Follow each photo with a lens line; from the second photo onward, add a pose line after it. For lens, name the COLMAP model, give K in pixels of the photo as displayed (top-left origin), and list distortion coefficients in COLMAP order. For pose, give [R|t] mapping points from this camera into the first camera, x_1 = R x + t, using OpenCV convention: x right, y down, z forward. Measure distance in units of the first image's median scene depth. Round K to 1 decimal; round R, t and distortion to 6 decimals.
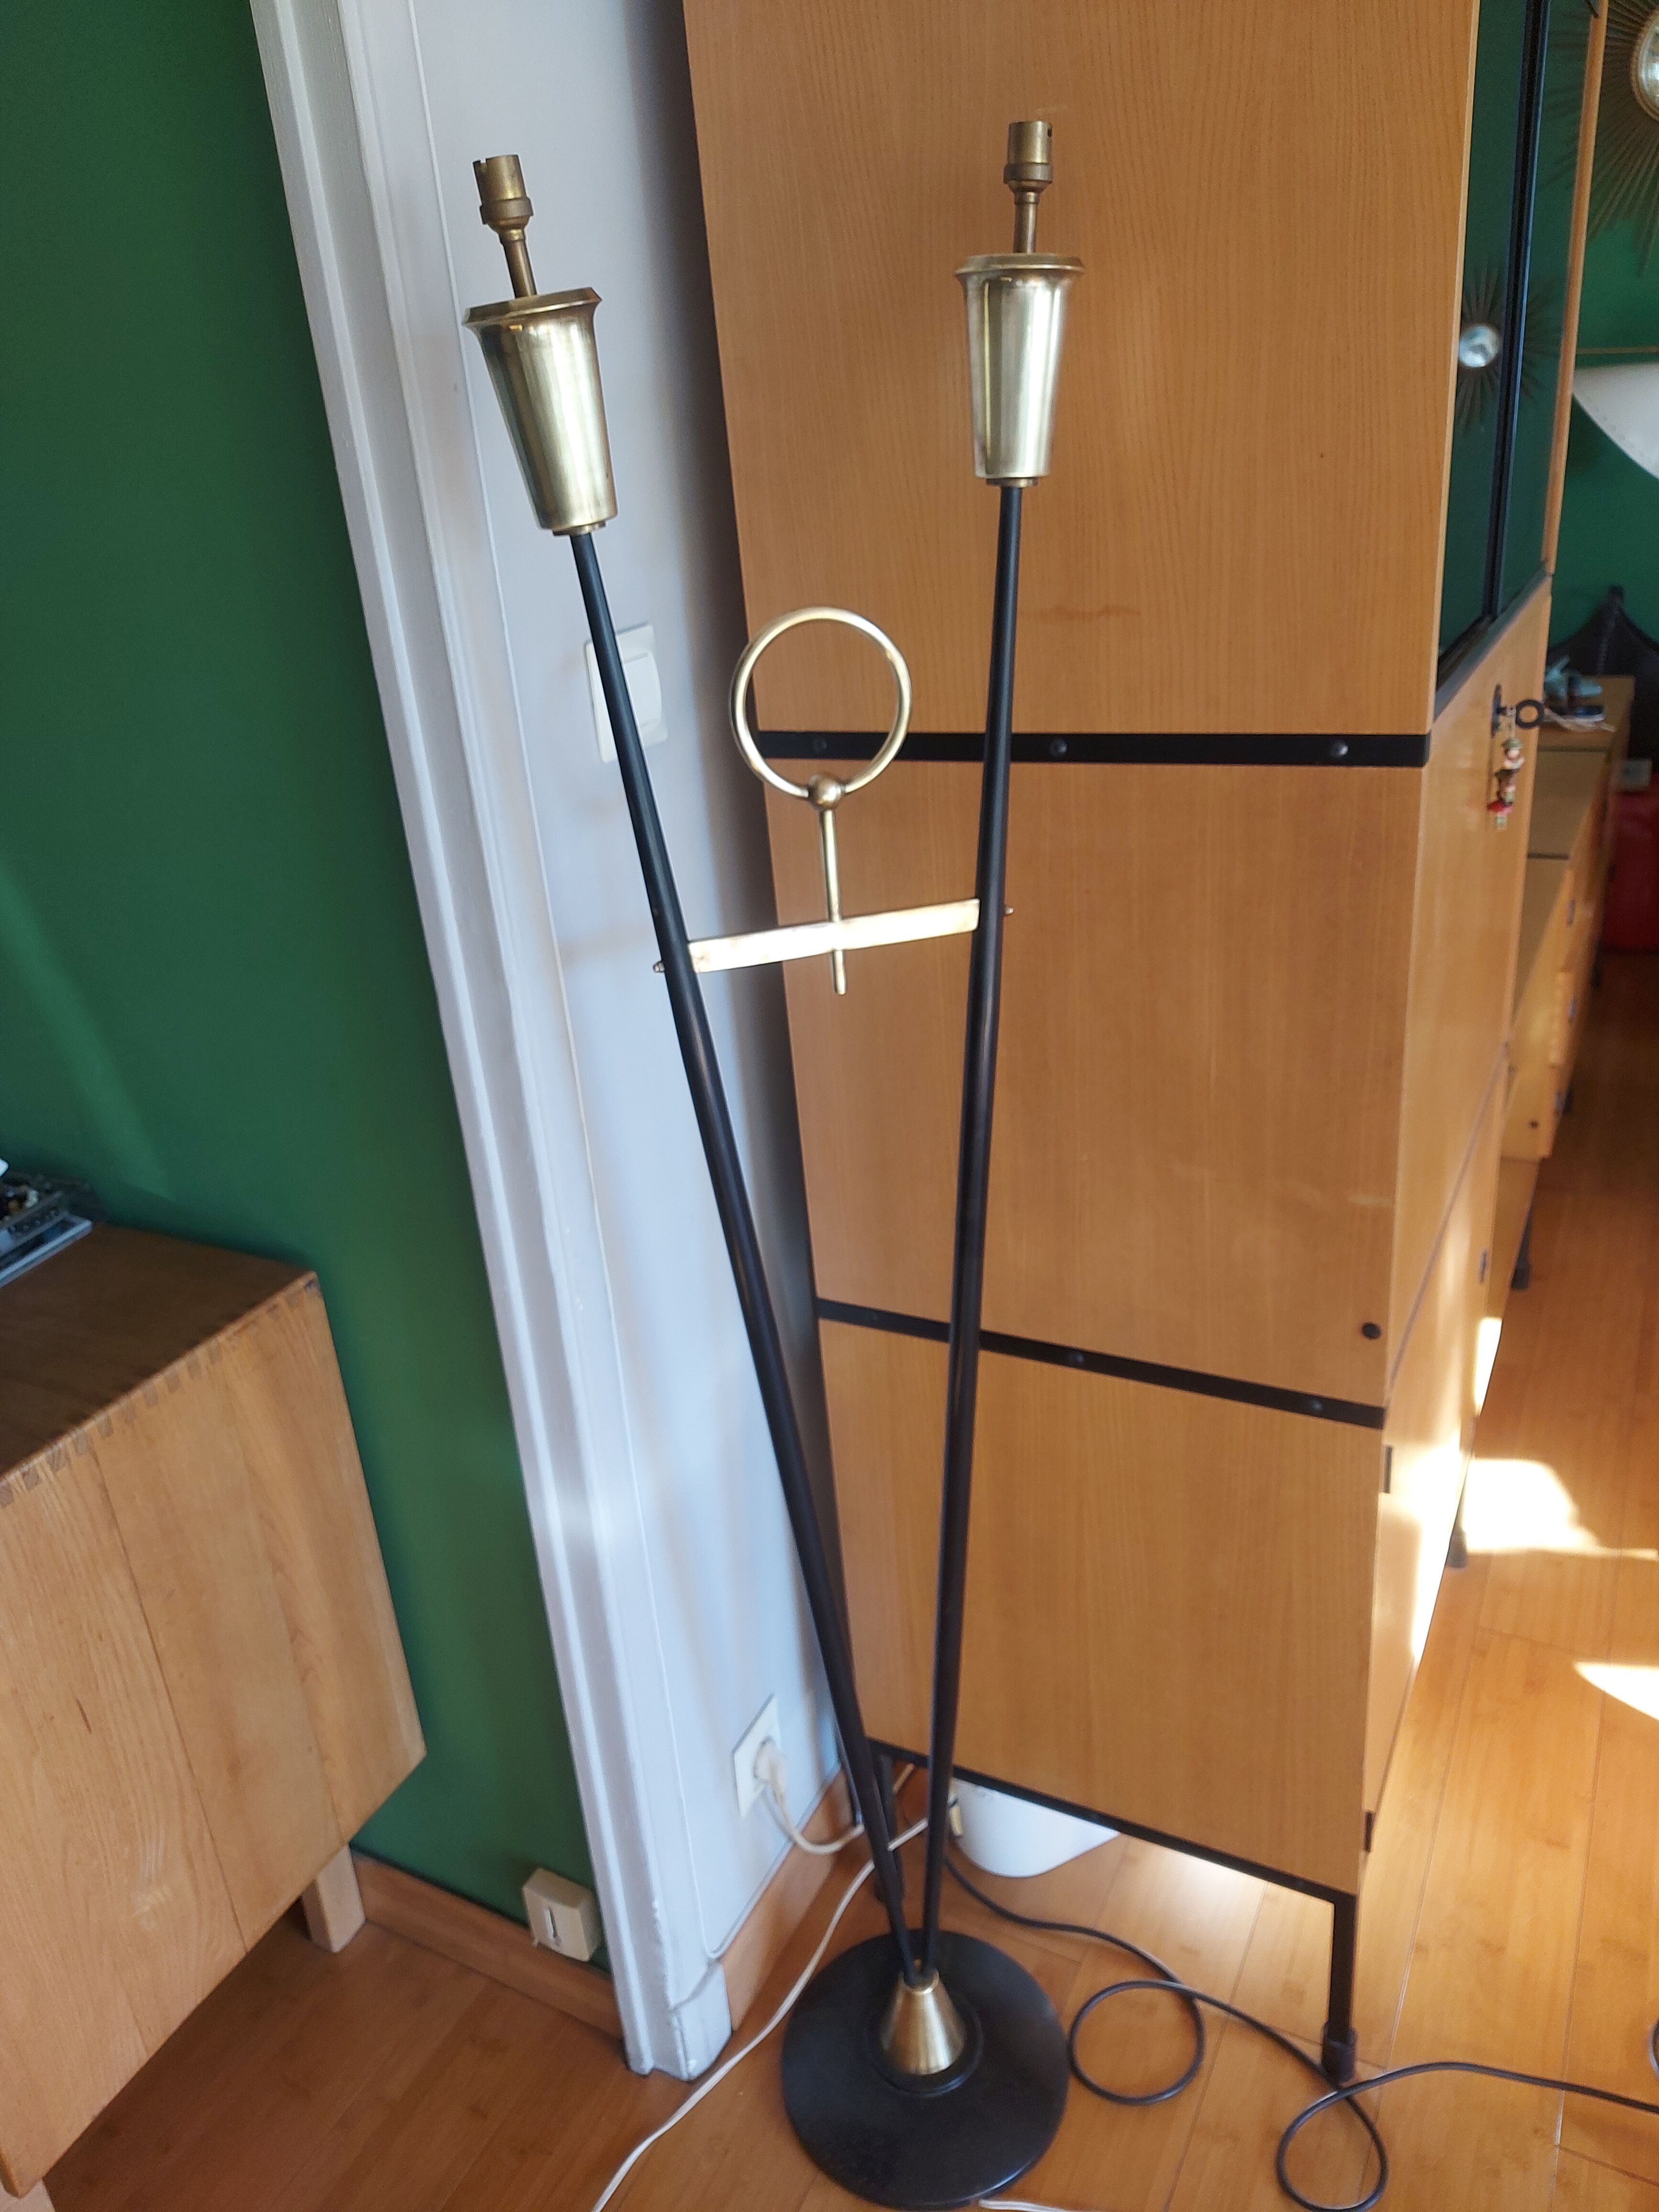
lens RADIAL K [[1631.7, 0, 823.0], [0, 1631.7, 1109.8], [0, 0, 1]] dist [0.011611, -0.009882]
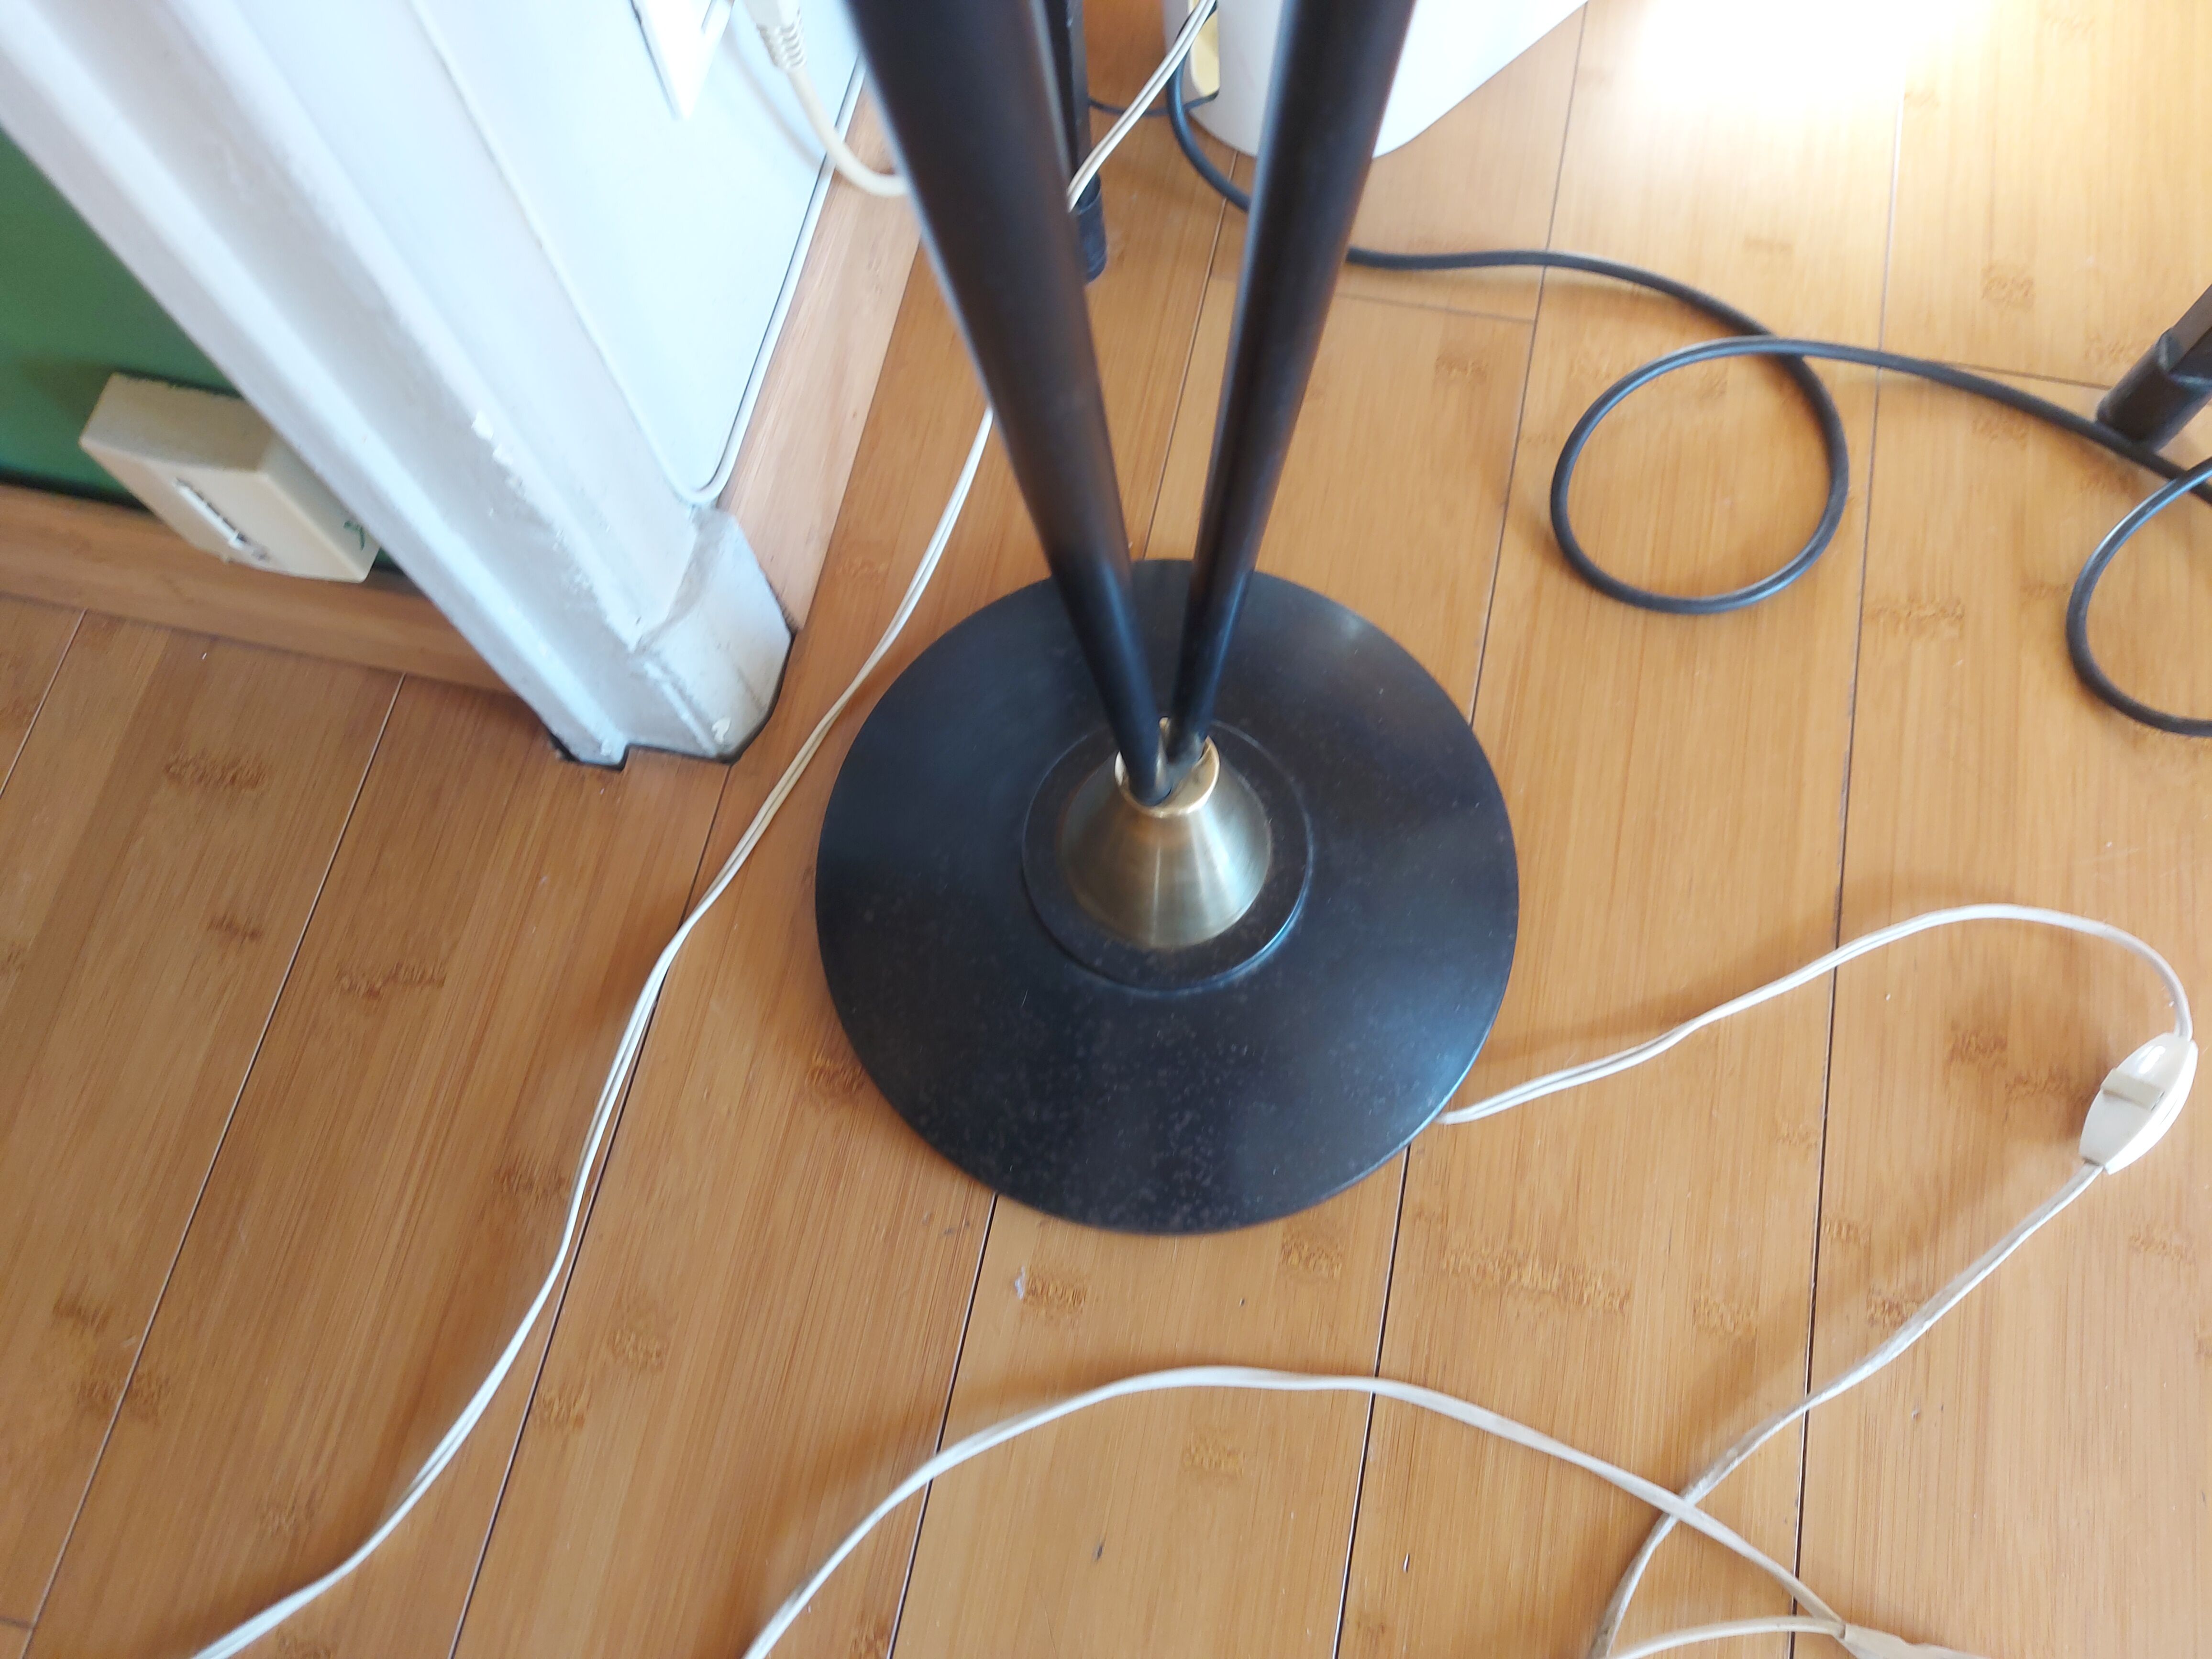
lens RADIAL K [[1598.3, 0, 1087.1], [0, 1598.3, 831.7], [0, 0, 1]] dist [0.060945, -0.060176]
pose [[0.964904, -0.232426, 0.122220, -0.049118], [0.075982, 0.692619, 0.717291, 0.338915], [-0.251369, -0.682831, 0.685971, 0.731260]]
